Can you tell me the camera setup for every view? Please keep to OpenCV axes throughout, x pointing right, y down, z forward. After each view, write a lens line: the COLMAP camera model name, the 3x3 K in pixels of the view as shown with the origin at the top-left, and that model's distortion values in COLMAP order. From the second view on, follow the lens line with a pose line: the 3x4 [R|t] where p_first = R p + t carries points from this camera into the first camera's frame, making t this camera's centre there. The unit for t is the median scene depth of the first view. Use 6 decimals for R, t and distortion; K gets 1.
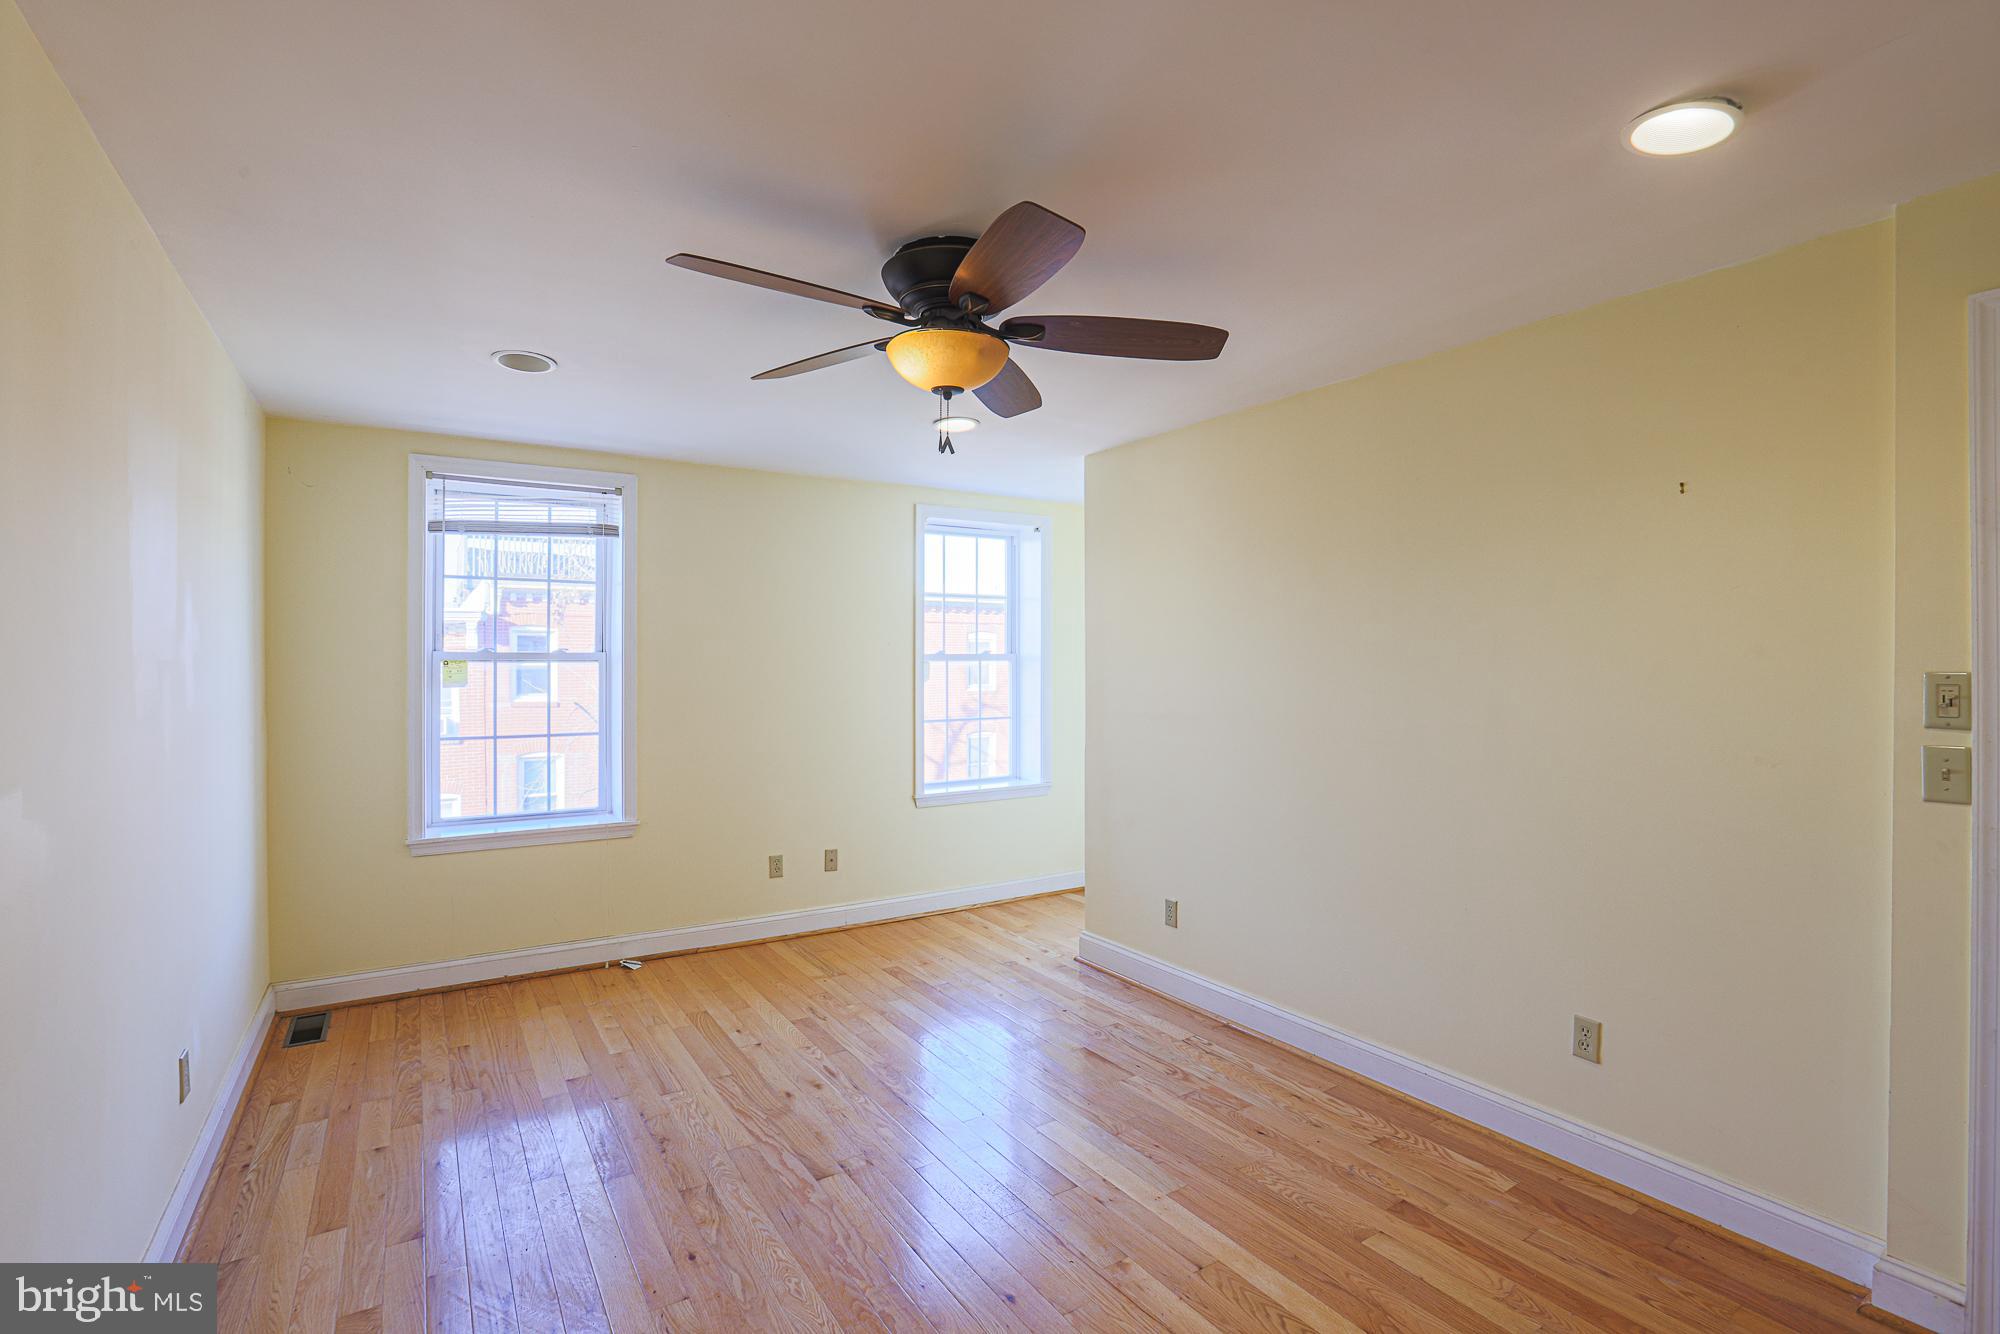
lens RADIAL K [[922.8, 0, 996.8], [0, 922.8, 663.2], [0, 0, 1]] dist [-0.062627, 0.025714]
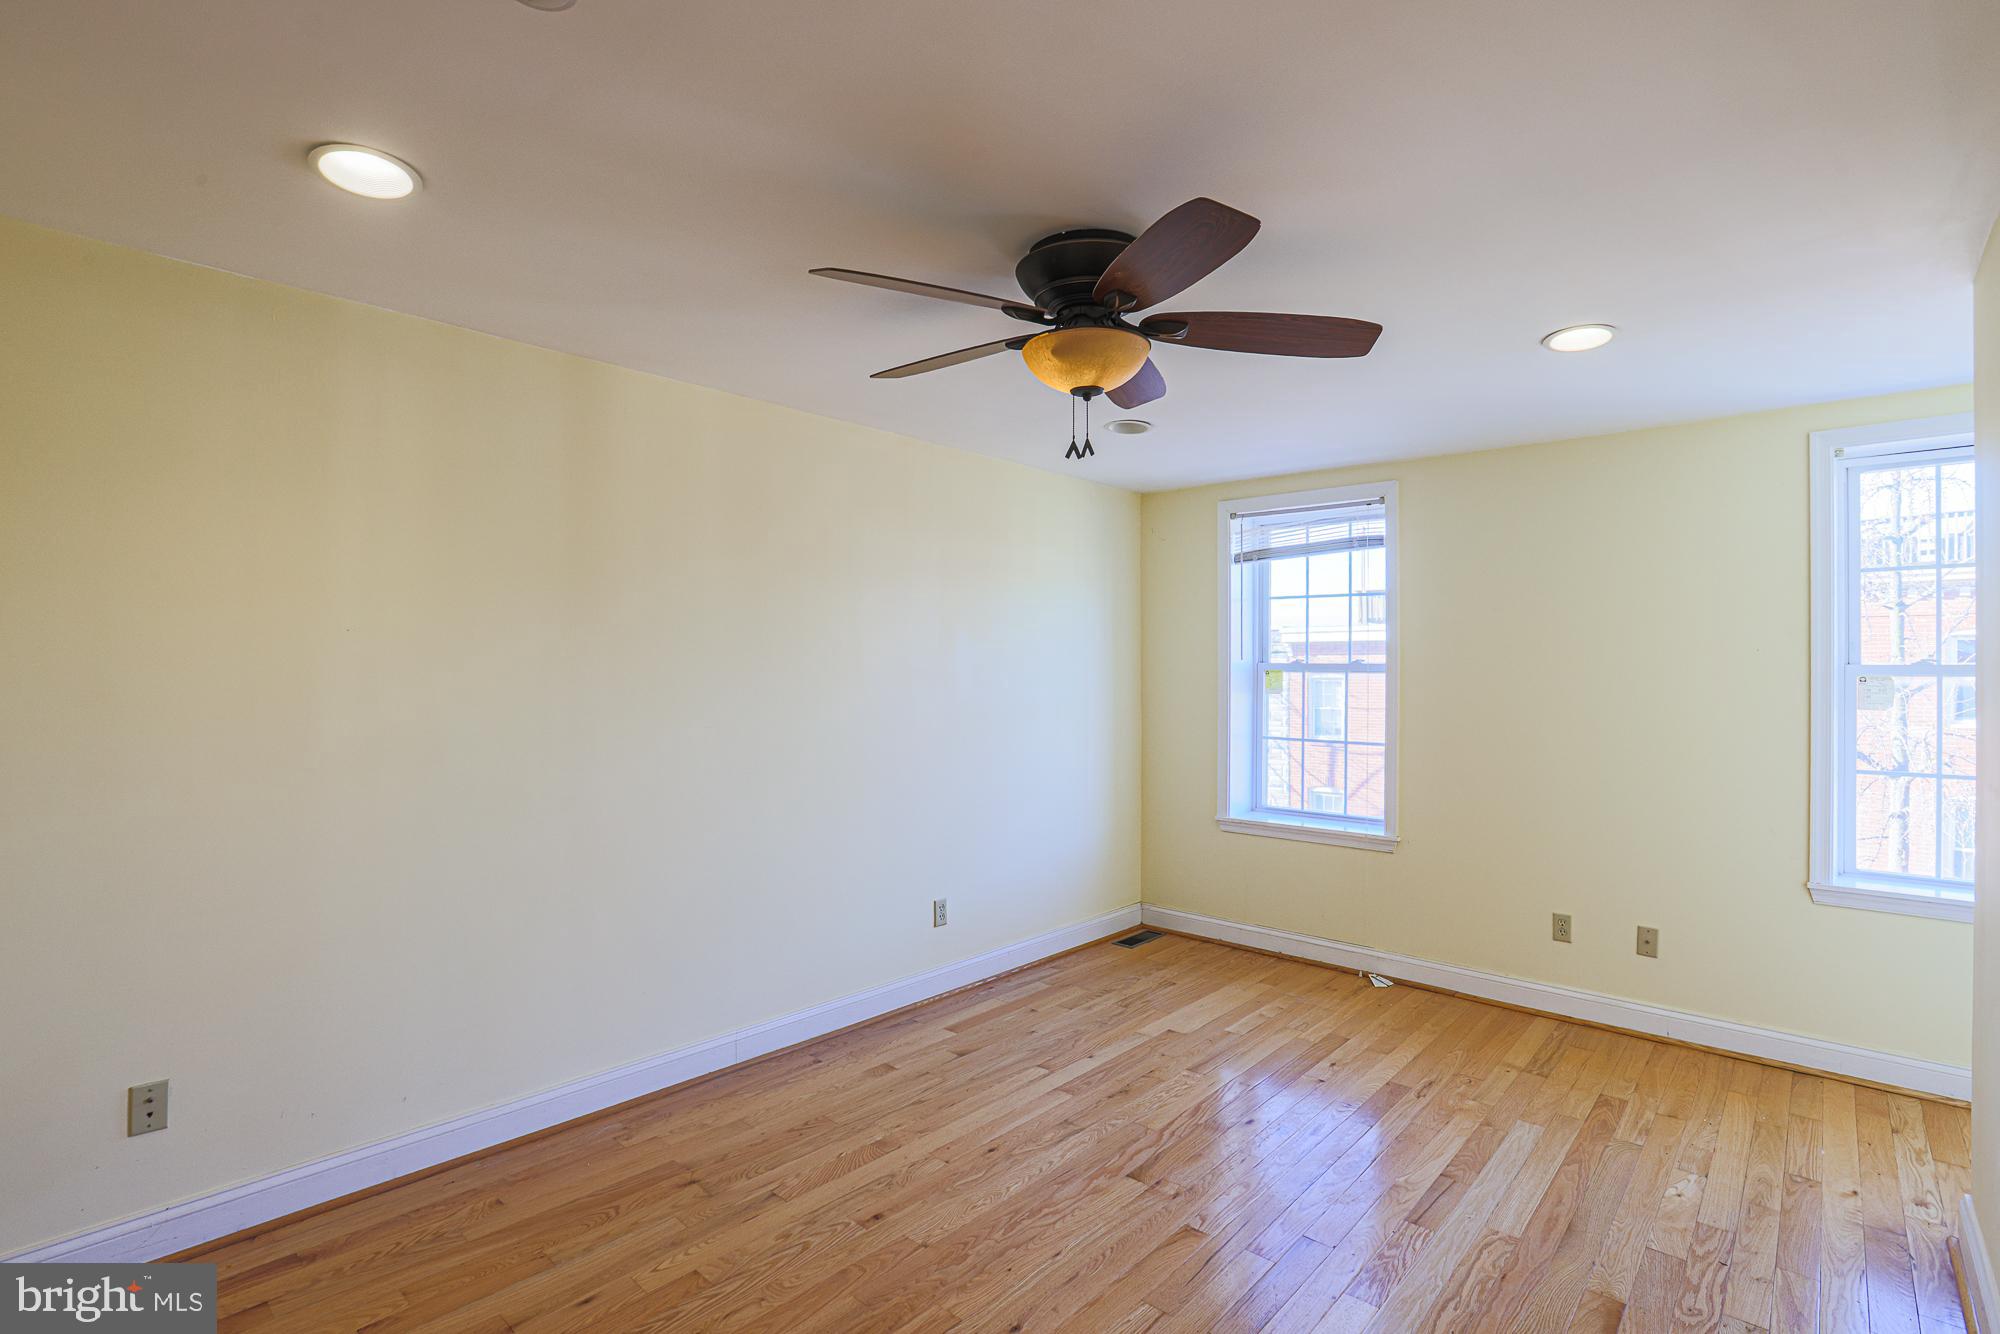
lens RADIAL K [[943.9, 0, 1000.0], [0, 943.9, 667.0], [0, 0, 1]] dist [-0.059414, 0.020509]
pose [[0.257599, 0.001149, -0.966251, 0.488625], [-0.009624, 0.999953, -0.001377, -0.002341], [0.966204, 0.009654, 0.257598, 0.364576]]
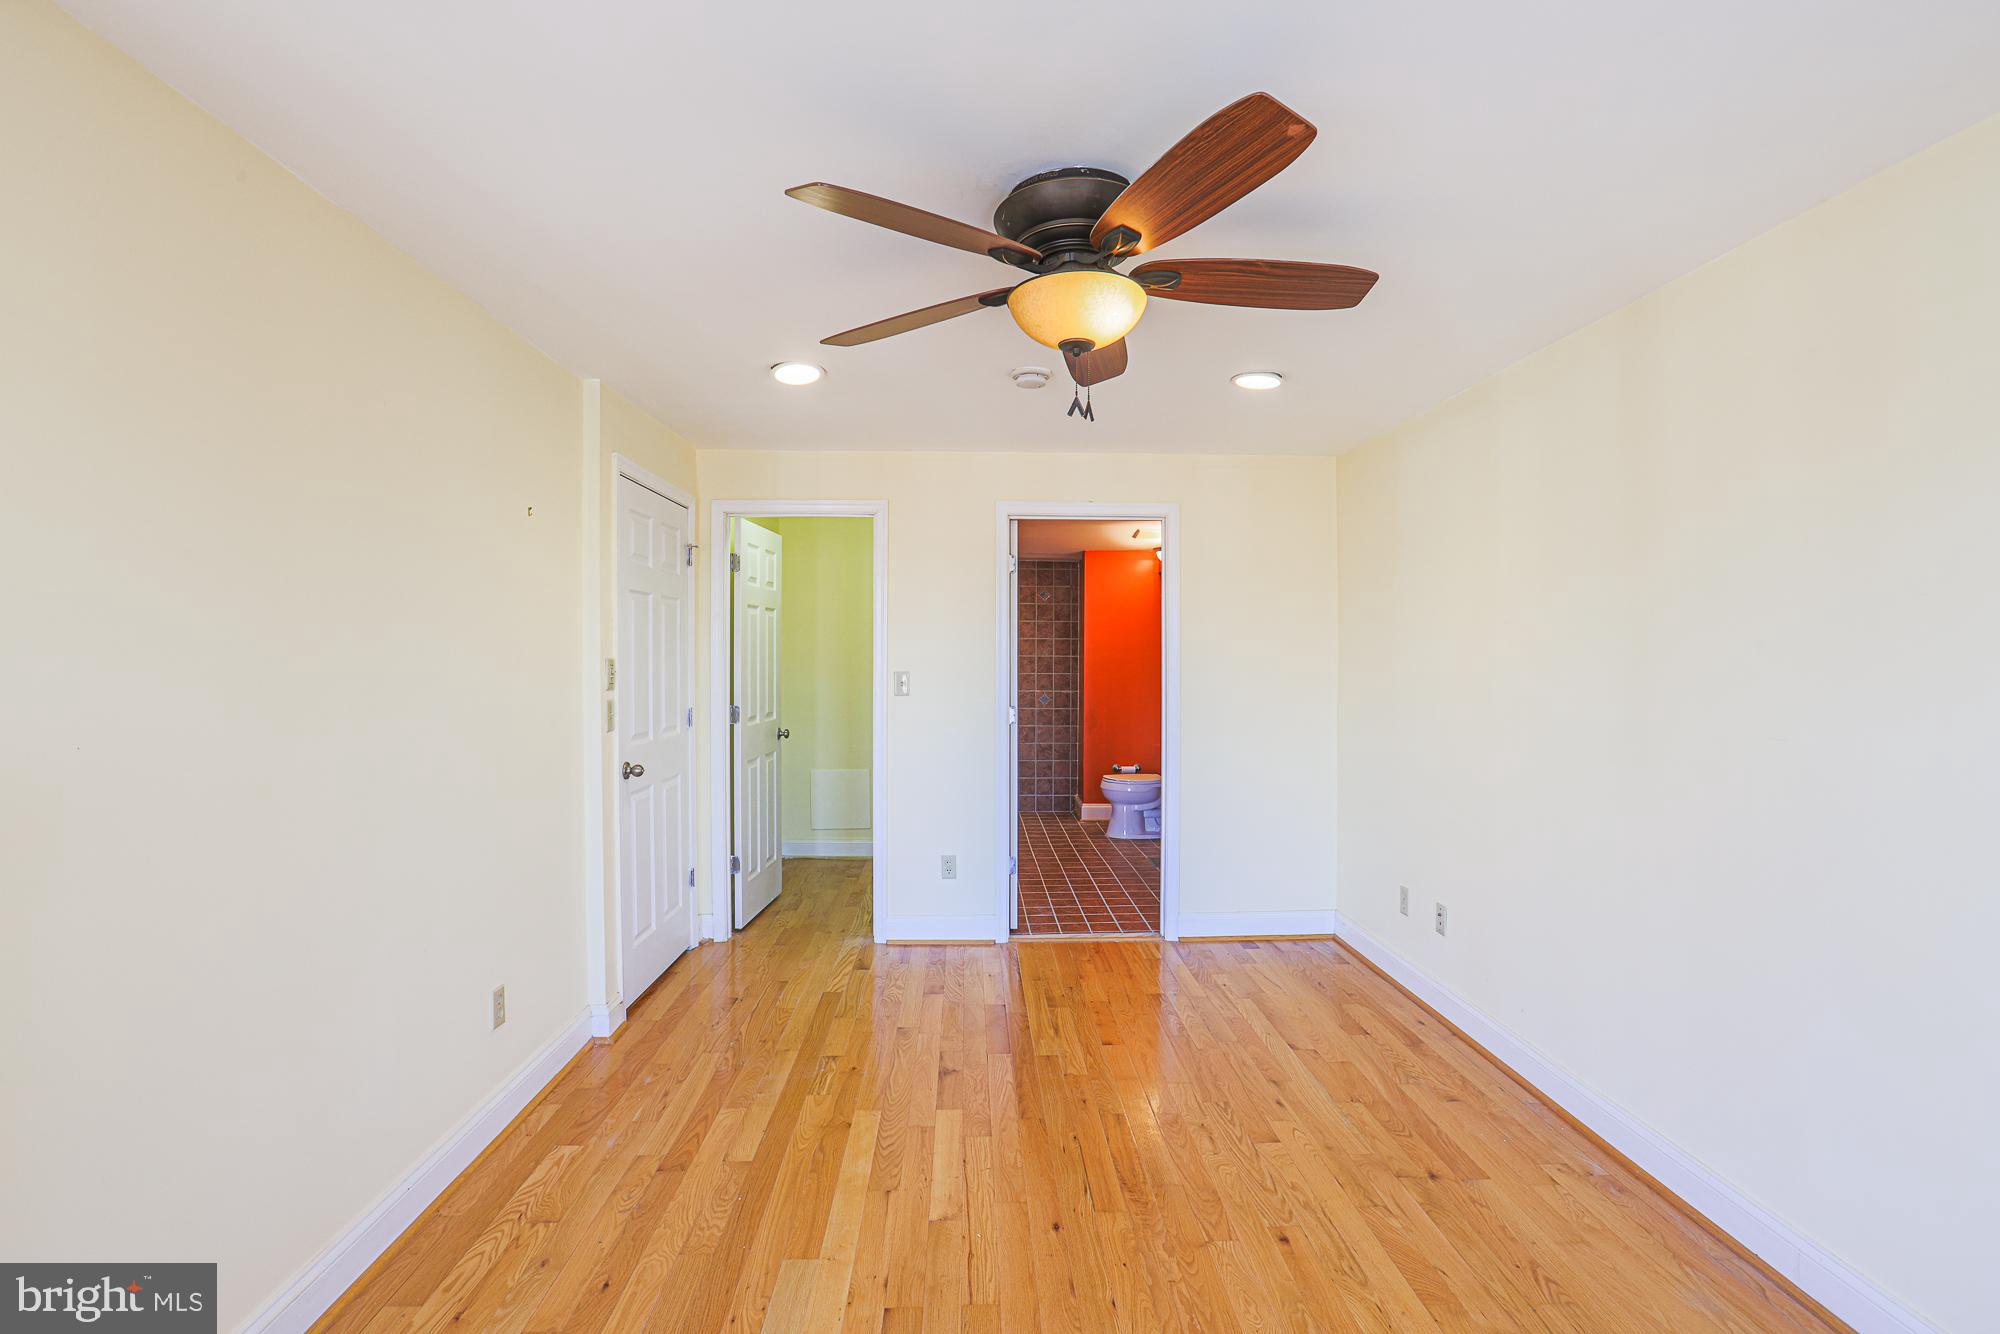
lens RADIAL K [[922.8, 0, 996.8], [0, 922.8, 663.2], [0, 0, 1]] dist [-0.062627, 0.025714]
pose [[-0.854241, -0.001313, 0.519876, -0.249605], [0.004120, 0.999948, 0.009295, 0.003171], [-0.519861, 0.010083, -0.854191, 0.996089]]
